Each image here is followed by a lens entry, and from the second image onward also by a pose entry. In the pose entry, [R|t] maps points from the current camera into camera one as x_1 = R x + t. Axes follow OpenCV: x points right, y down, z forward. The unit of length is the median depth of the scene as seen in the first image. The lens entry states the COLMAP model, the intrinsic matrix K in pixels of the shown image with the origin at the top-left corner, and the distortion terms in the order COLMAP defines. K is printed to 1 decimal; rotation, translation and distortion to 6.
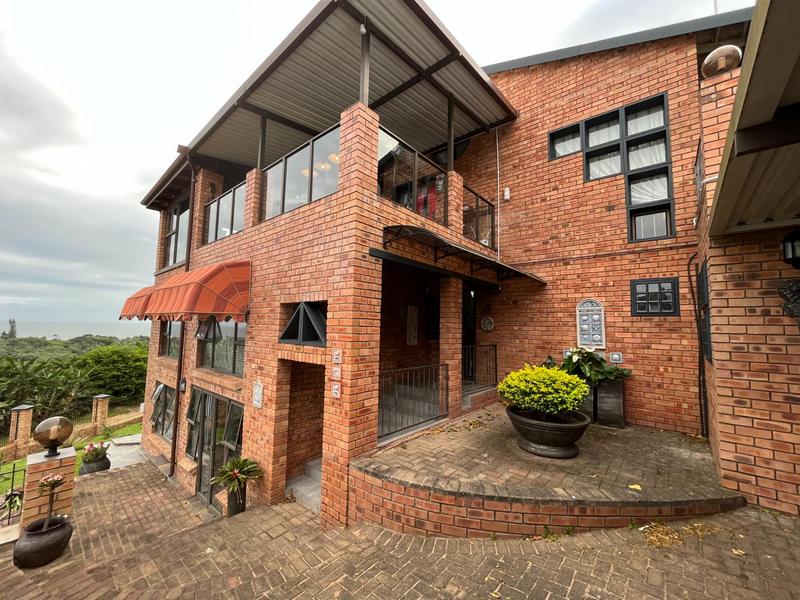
lens RADIAL K [[321.4, 0, 394.9], [0, 321.4, 300.7], [0, 0, 1]] dist [-0.002544, 0.000090]
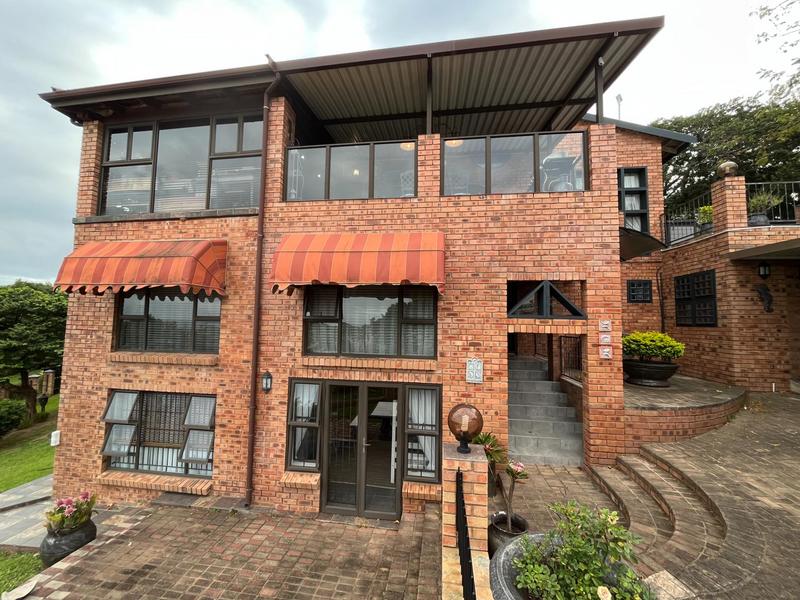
lens RADIAL K [[321.4, 0, 394.9], [0, 321.4, 300.7], [0, 0, 1]] dist [-0.002544, 0.000090]
pose [[0.840625, 0.029413, 0.540819, -1.466640], [-0.043783, 0.998947, 0.013725, 0.090647], [-0.539846, -0.035216, 0.841027, 0.379829]]
